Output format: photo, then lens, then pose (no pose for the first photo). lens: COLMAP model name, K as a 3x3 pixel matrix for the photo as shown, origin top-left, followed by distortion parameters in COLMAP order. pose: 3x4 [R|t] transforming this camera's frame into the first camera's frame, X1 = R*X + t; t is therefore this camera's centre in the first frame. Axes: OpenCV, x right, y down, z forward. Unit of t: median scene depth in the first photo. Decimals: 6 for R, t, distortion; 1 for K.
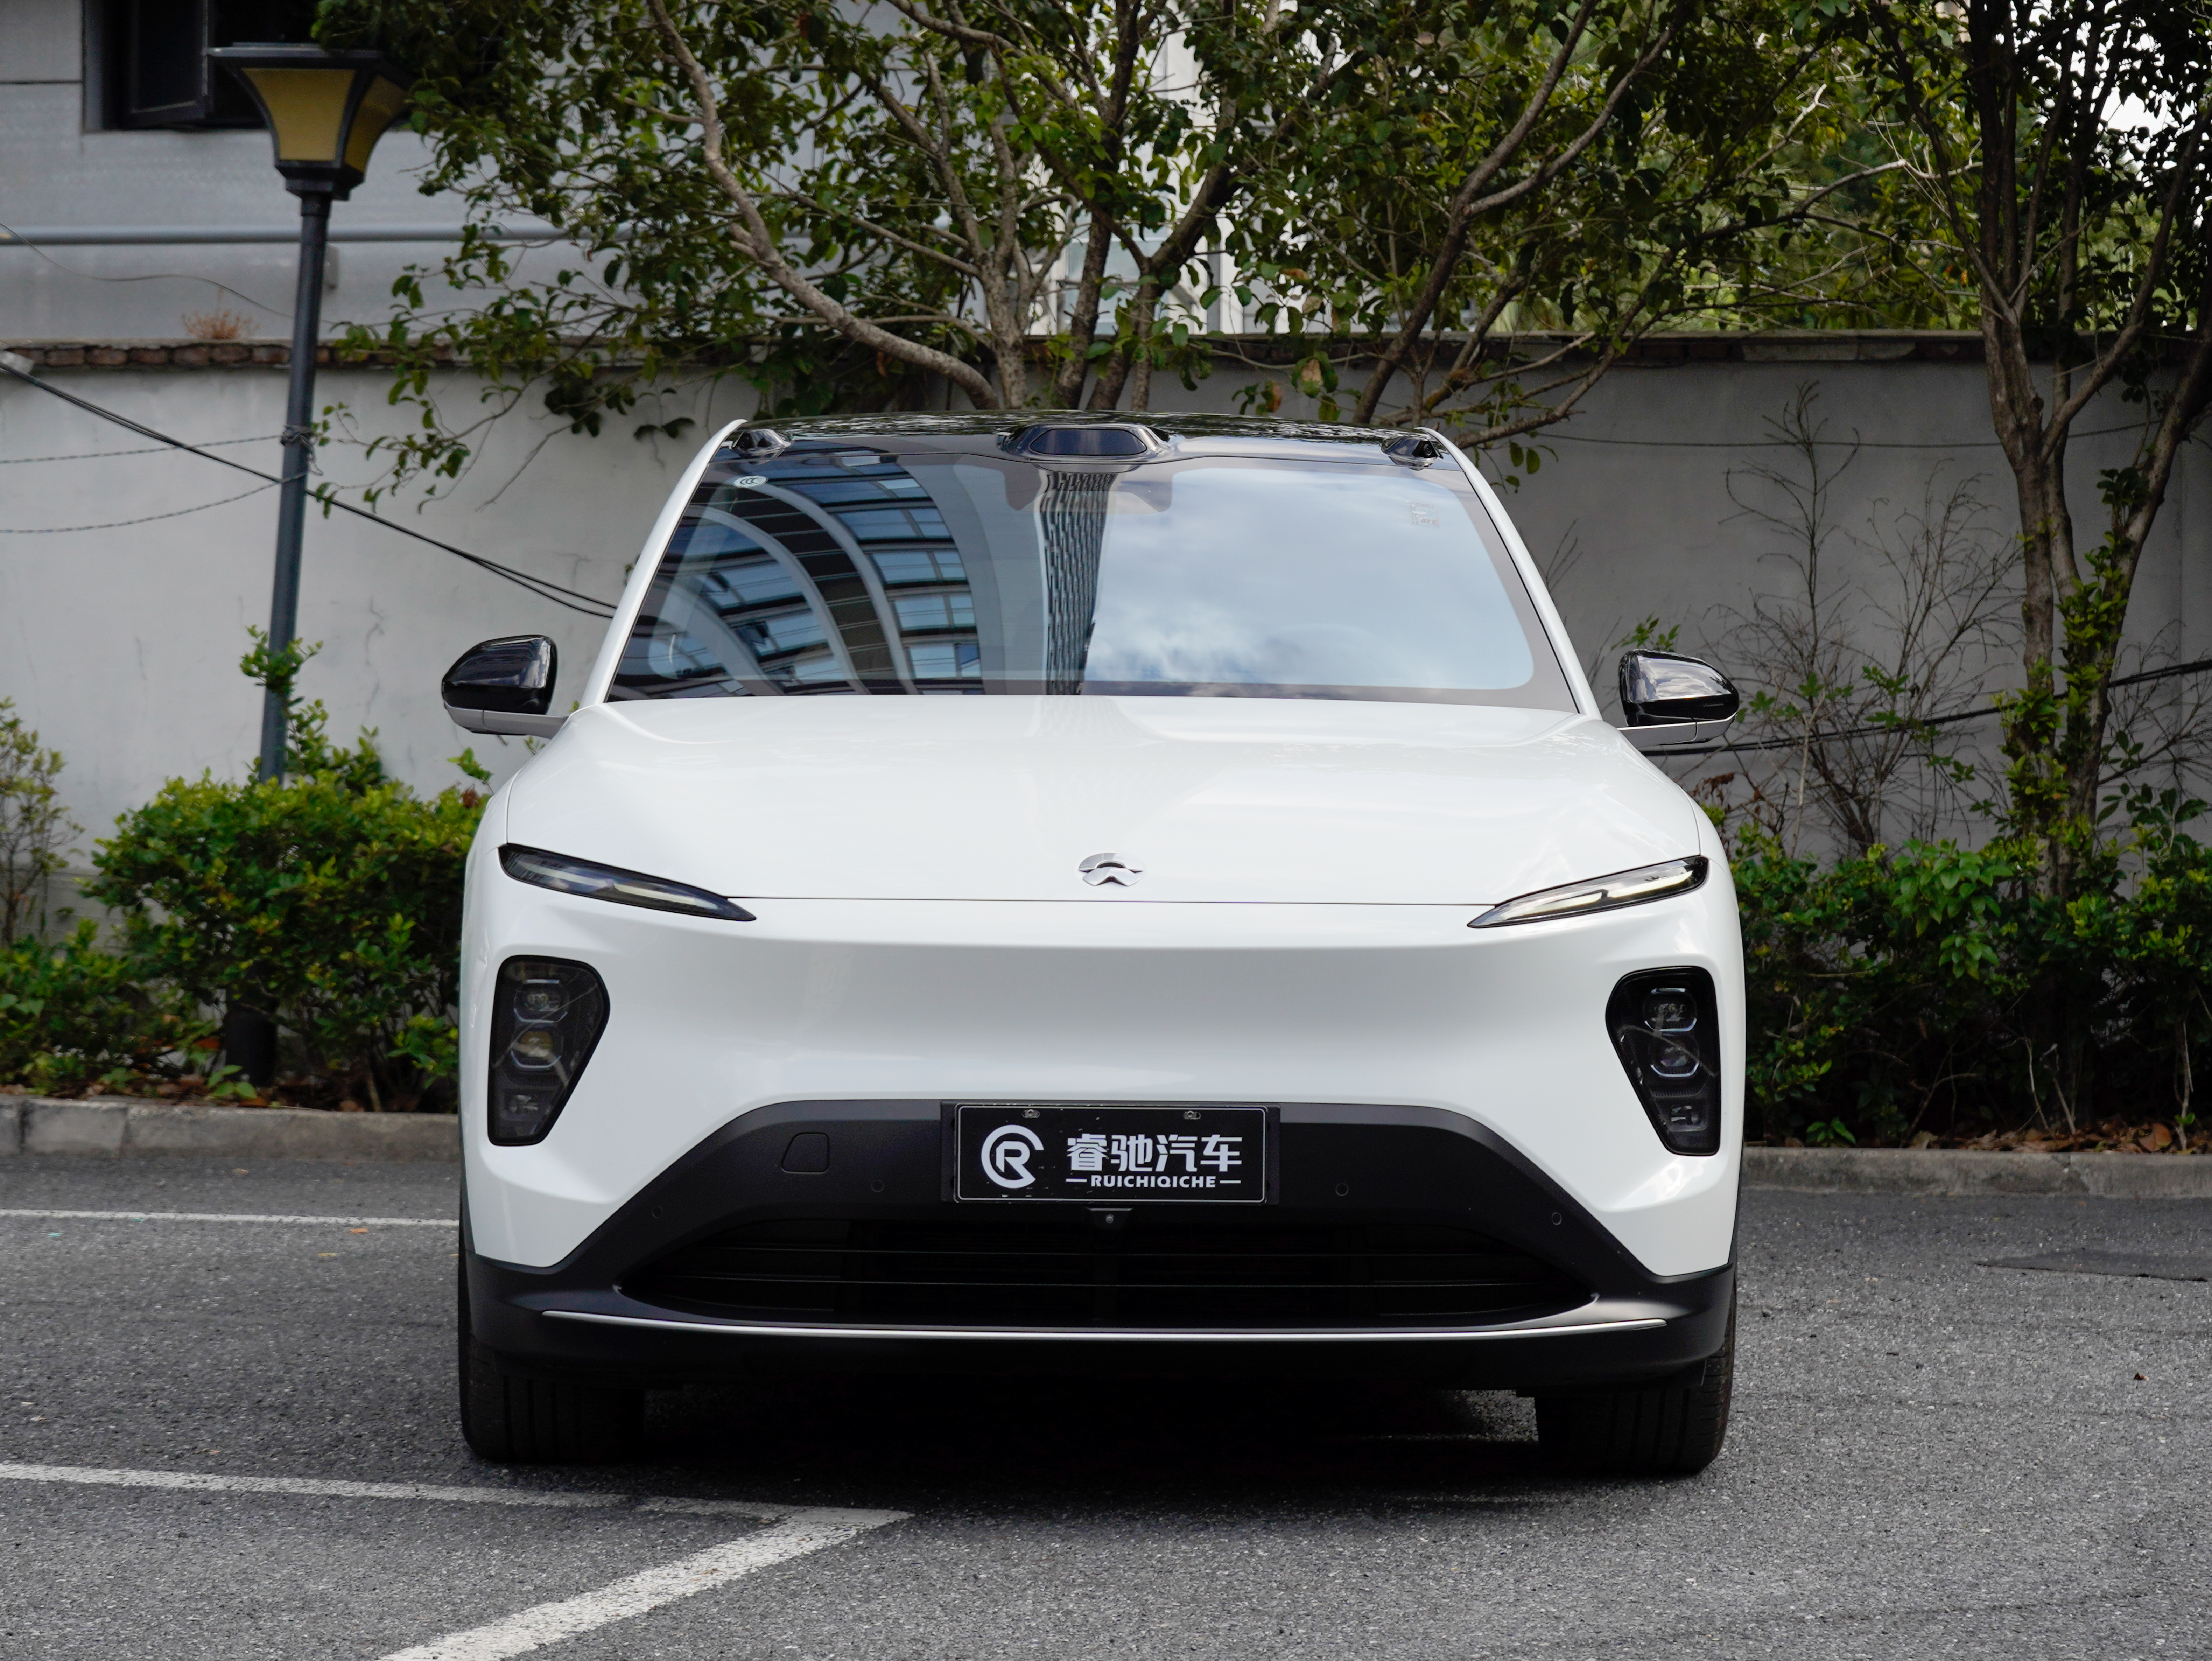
lens RADIAL K [[6269.5, 0, 1106.6], [0, 6269.5, 831.4], [0, 0, 1]] dist [-0.160711, 1.409229]
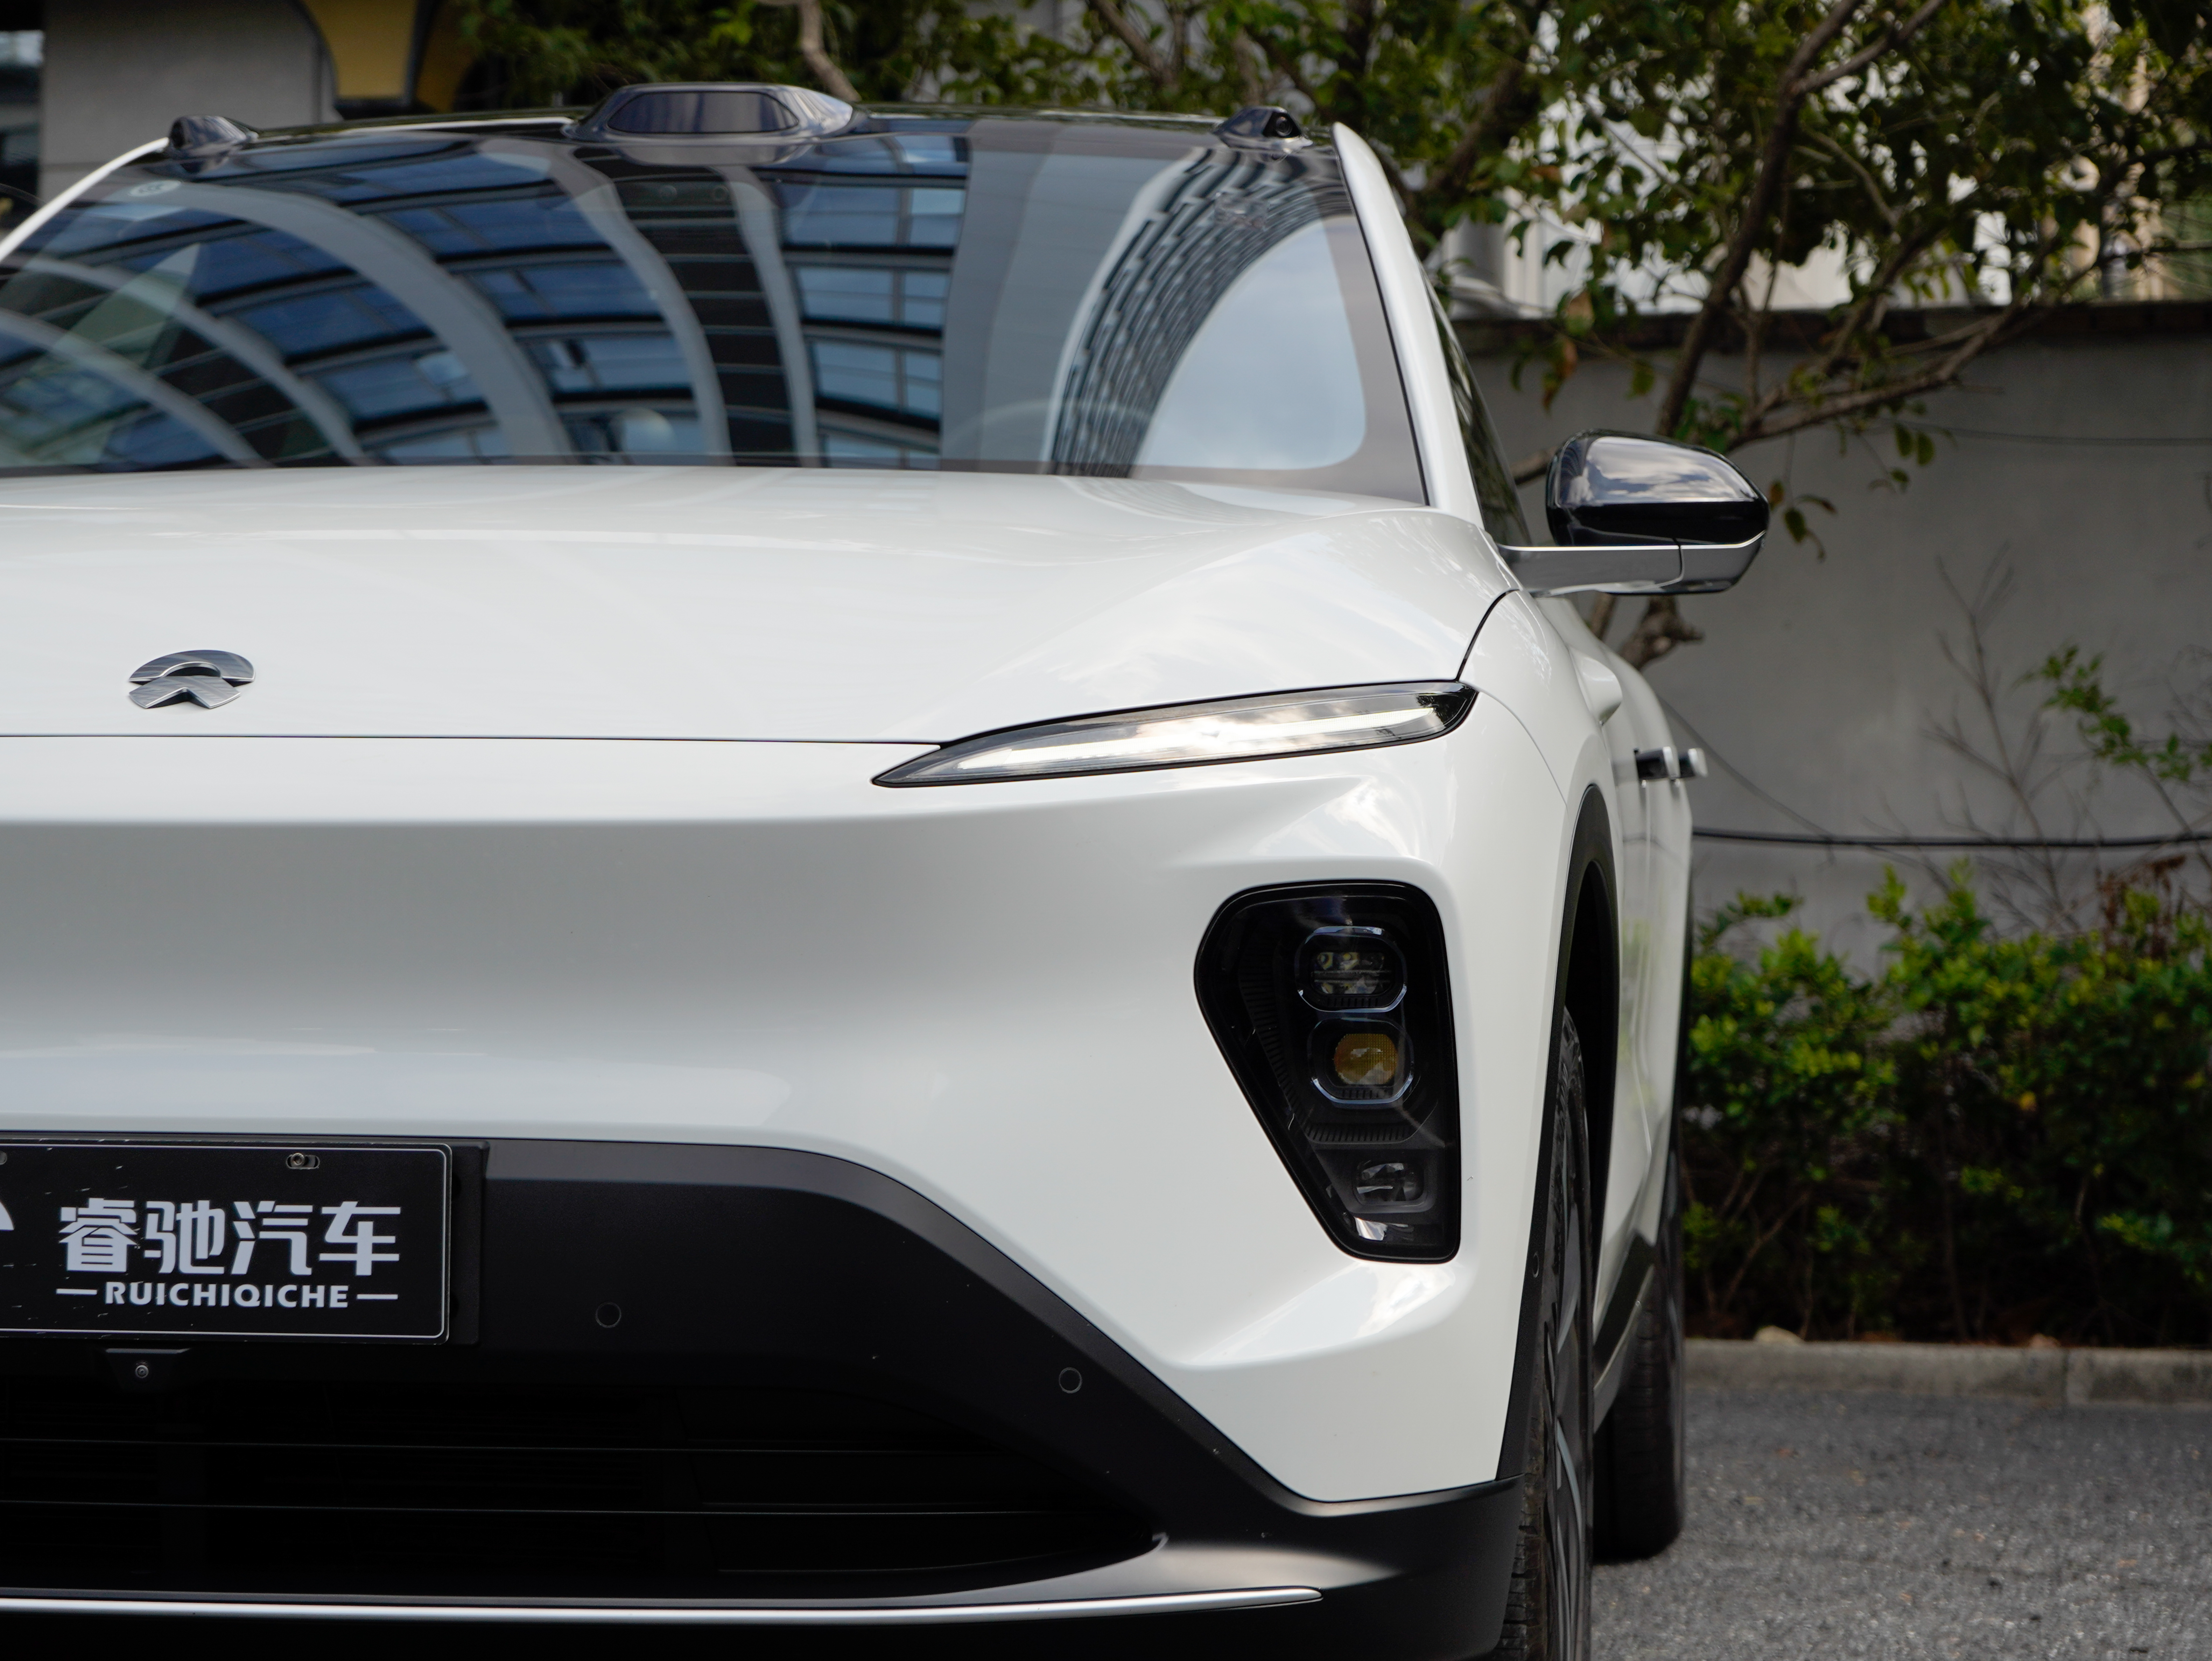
lens RADIAL K [[6269.5, 0, 1106.6], [0, 6269.5, 831.4], [0, 0, 1]] dist [-0.160711, 1.409229]
pose [[0.992061, -0.004177, -0.125692, 0.064710], [-0.001114, 0.999117, -0.041998, 0.018652], [0.125756, 0.041805, 0.991180, 0.241829]]
